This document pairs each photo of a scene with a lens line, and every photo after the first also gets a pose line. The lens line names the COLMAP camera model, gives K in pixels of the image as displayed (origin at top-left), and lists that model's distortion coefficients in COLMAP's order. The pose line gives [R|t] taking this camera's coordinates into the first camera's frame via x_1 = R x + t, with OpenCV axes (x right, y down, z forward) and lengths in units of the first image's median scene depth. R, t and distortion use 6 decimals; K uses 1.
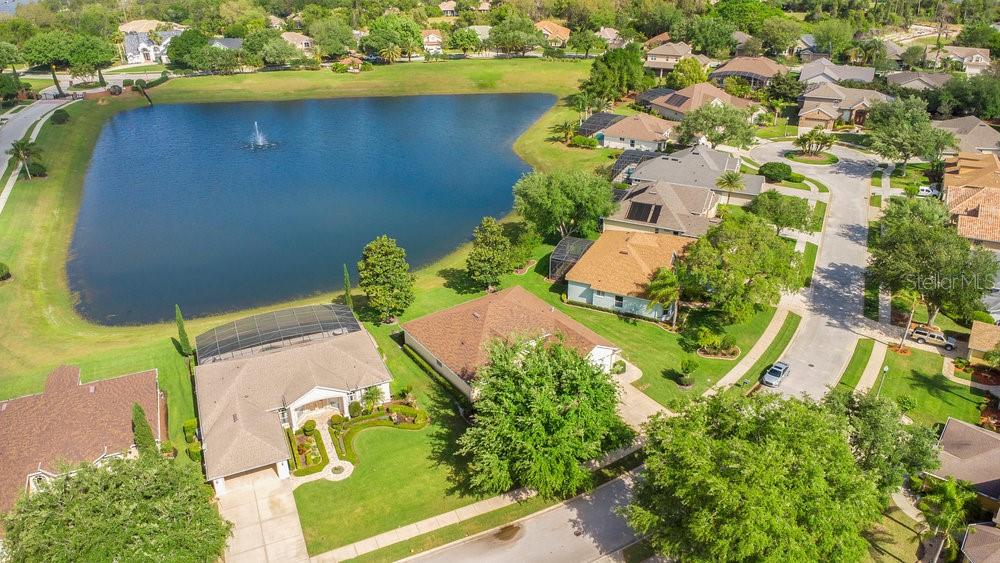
lens RADIAL K [[731.5, 0, 500.0], [0, 731.5, 281.5], [0, 0, 1]] dist [0.048279, -0.060091]
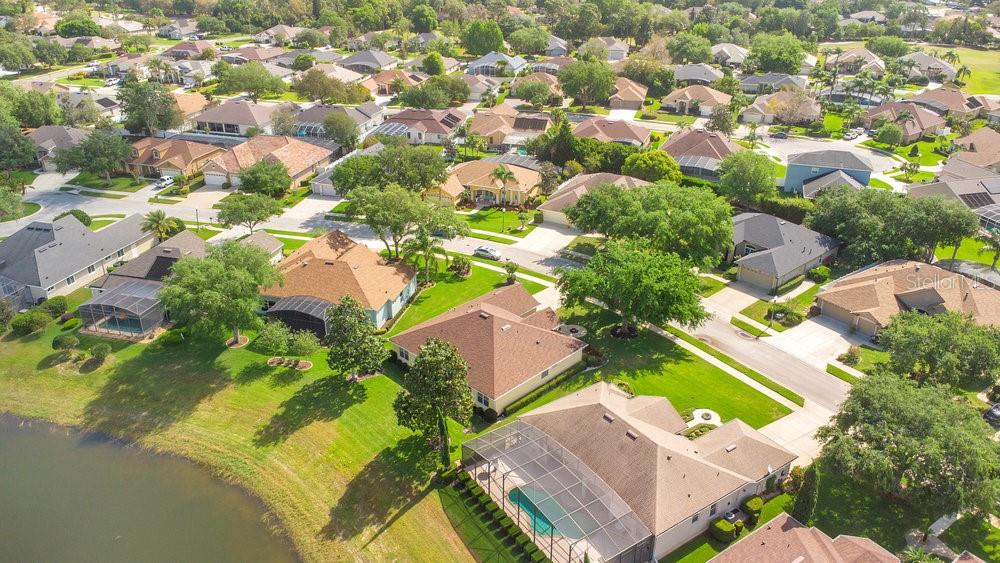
lens RADIAL K [[731.5, 0, 500.0], [0, 731.5, 281.5], [0, 0, 1]] dist [0.048279, -0.060091]
pose [[-0.191281, -0.420190, 0.887047, -0.643402], [0.439710, 0.771293, 0.460176, -0.335754], [-0.877535, 0.478066, 0.037228, 0.683622]]
